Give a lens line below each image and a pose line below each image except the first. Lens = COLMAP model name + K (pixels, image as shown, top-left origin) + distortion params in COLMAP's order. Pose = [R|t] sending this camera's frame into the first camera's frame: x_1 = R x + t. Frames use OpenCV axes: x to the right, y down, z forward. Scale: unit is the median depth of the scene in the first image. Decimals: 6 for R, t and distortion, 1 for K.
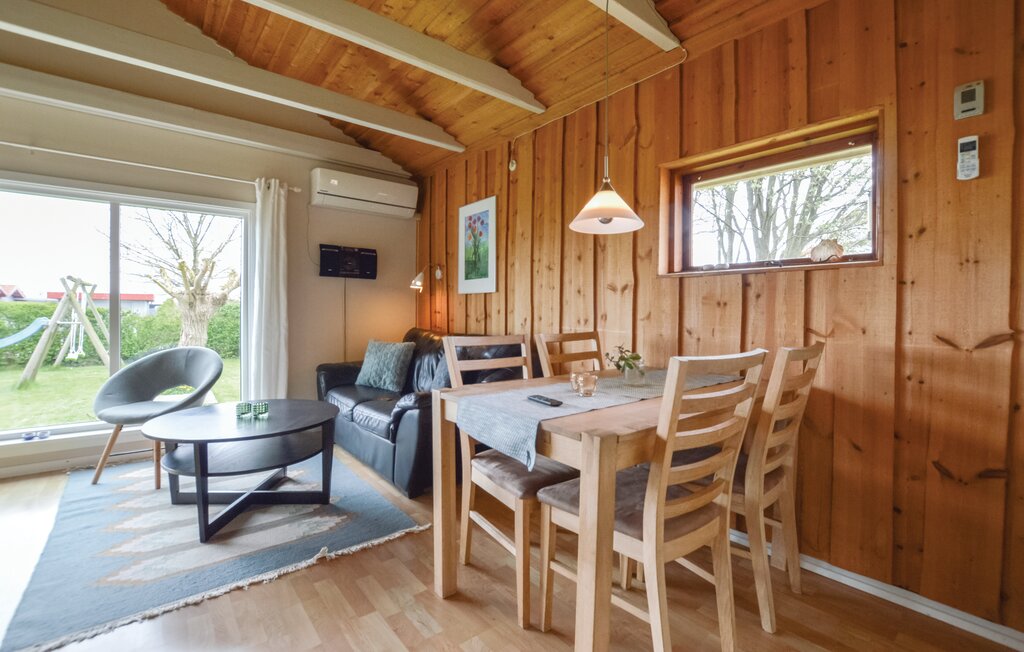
lens RADIAL K [[459.7, 0, 484.3], [0, 459.7, 313.3], [0, 0, 1]] dist [-0.017267, -0.000086]
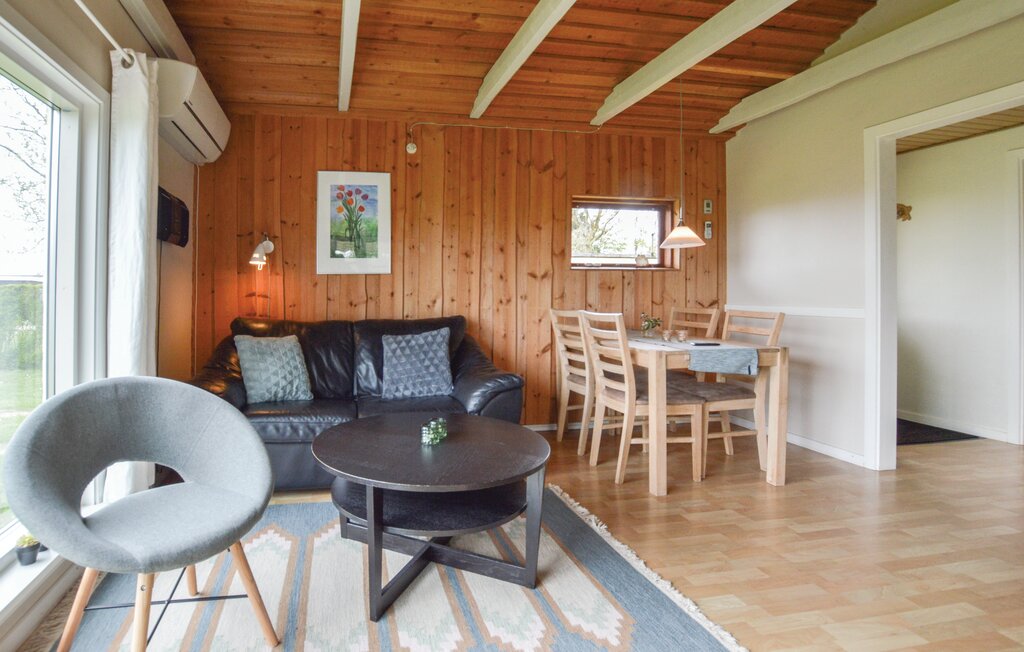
lens RADIAL K [[510.4, 0, 423.3], [0, 510.4, 289.5], [0, 0, 1]] dist [-0.021788, 0.000731]
pose [[0.475938, -0.004815, 0.879465, -0.876027], [0.008462, 0.999964, 0.000896, -0.013962], [-0.879438, 0.007016, 0.475962, 0.433327]]
